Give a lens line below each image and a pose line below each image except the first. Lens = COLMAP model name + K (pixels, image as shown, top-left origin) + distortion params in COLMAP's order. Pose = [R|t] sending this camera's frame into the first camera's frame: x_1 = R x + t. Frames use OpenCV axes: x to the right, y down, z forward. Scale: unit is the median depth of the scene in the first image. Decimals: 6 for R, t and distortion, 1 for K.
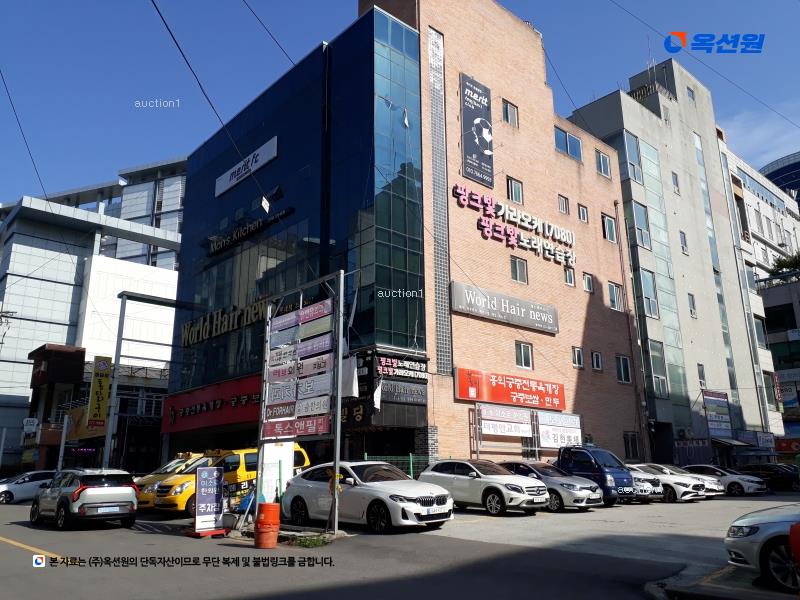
lens RADIAL K [[633.5, 0, 400.0], [0, 633.5, 300.0], [0, 0, 1]] dist [0.064634, -0.086865]
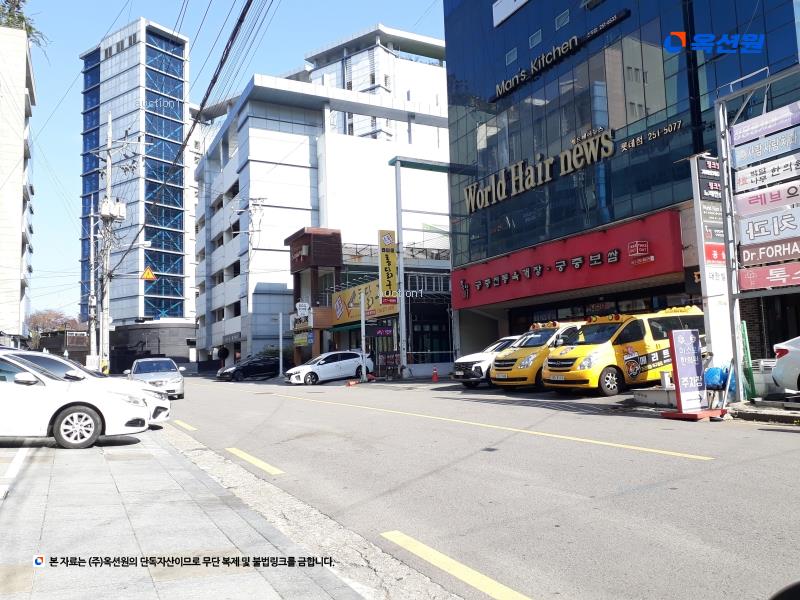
lens RADIAL K [[671.0, 0, 421.9], [0, 671.0, 297.5], [0, 0, 1]] dist [0.097837, -0.175260]
pose [[0.964800, -0.042504, -0.259528, -0.180188], [0.087411, 0.982575, 0.164028, 0.032670], [0.248034, -0.180940, 0.951704, 0.086162]]
